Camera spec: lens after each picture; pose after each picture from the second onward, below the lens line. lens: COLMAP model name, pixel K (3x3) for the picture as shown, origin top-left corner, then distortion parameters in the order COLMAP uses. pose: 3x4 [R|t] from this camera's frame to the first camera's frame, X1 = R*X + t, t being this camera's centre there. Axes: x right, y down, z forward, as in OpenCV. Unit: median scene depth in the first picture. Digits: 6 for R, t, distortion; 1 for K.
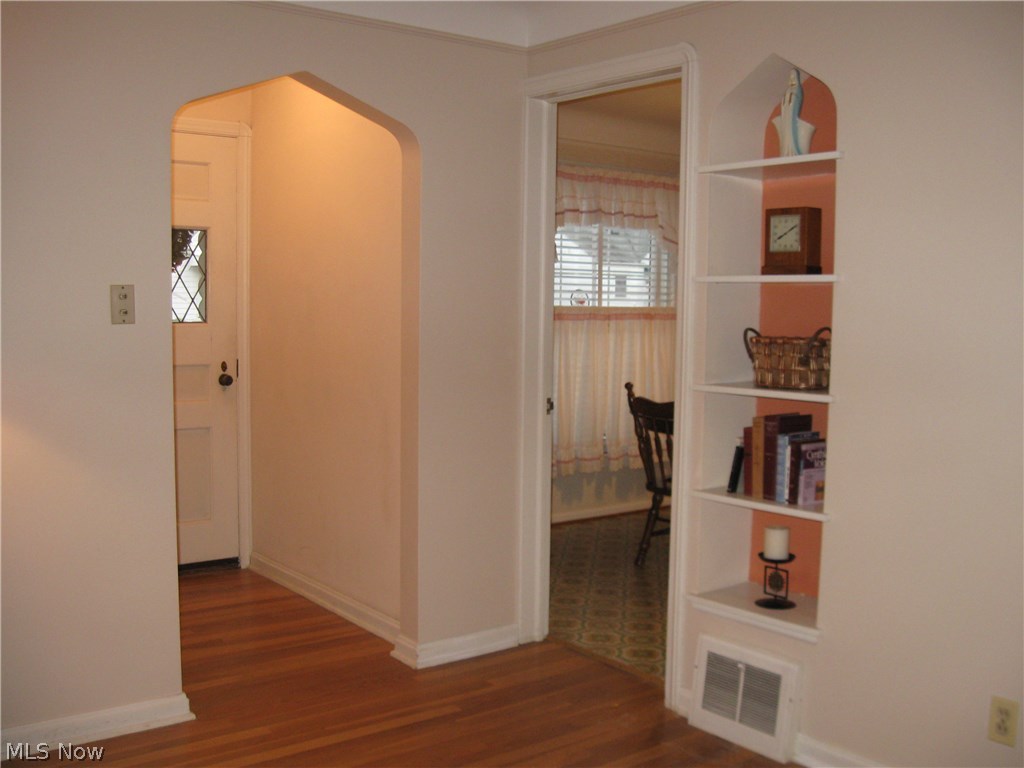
lens RADIAL K [[1046.4, 0, 511.4], [0, 1046.4, 384.3], [0, 0, 1]] dist [-0.124506, 0.000000]
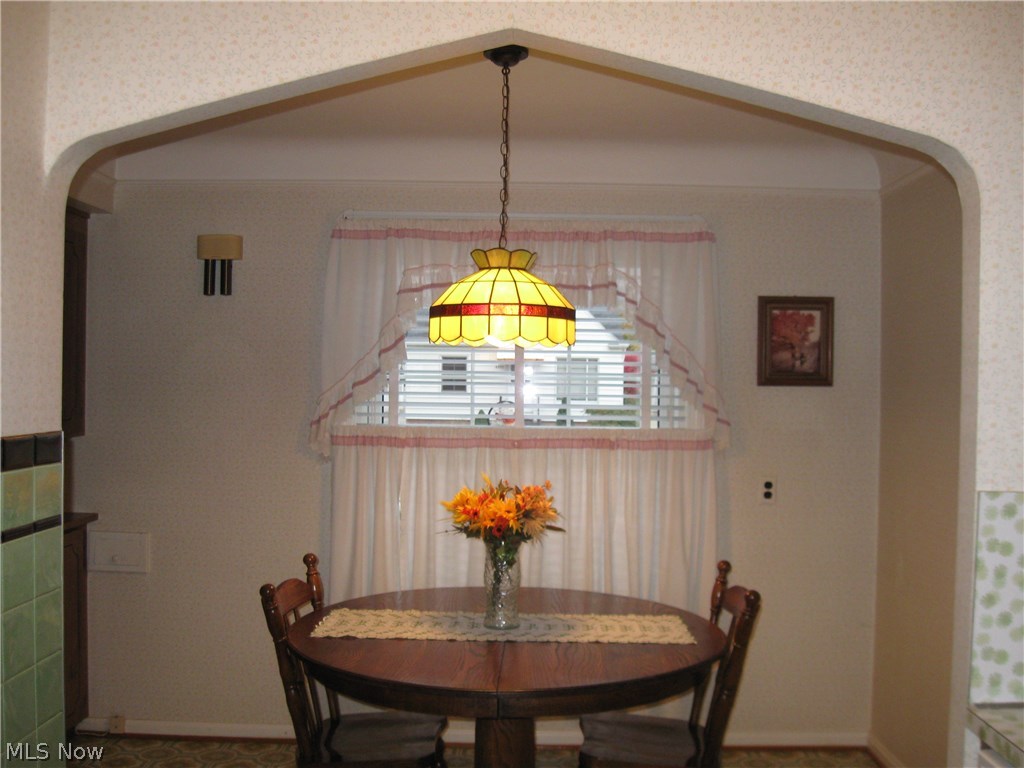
lens RADIAL K [[1046.4, 0, 512.3], [0, 1046.4, 385.5], [0, 0, 1]] dist [-0.124506, 0.000000]
pose [[0.846421, -0.012627, -0.532364, 0.412575], [-0.046310, 0.994186, -0.097210, -0.035623], [0.530496, 0.106935, 0.840915, 0.430023]]
